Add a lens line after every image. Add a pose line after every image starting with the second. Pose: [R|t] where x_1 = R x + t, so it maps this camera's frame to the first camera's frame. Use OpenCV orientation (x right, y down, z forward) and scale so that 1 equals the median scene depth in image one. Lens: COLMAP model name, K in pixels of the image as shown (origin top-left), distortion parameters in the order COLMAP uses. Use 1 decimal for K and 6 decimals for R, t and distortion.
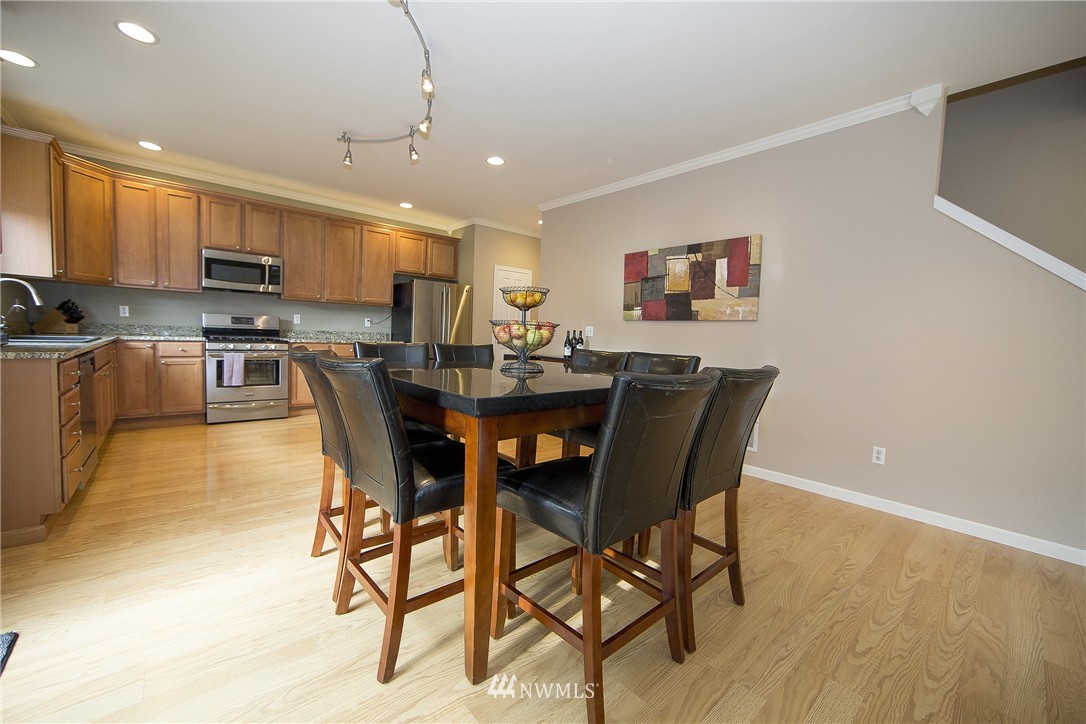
lens RADIAL K [[430.8, 0, 546.9], [0, 430.8, 360.6], [0, 0, 1]] dist [-0.008116, 0.000377]
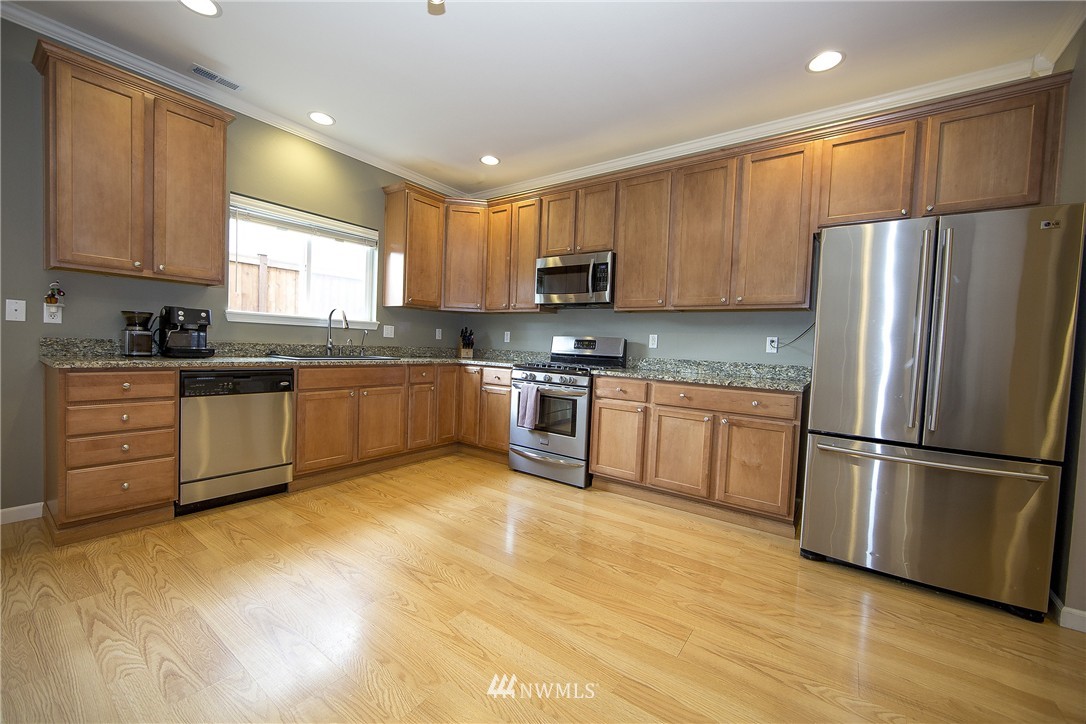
lens RADIAL K [[430.8, 0, 542.2], [0, 430.8, 362.2], [0, 0, 1]] dist [-0.008116, 0.000377]
pose [[0.219762, 0.007792, -0.975522, 0.024257], [-0.093947, 0.995490, -0.013212, -0.046659], [0.971019, 0.094551, 0.219503, 0.802308]]
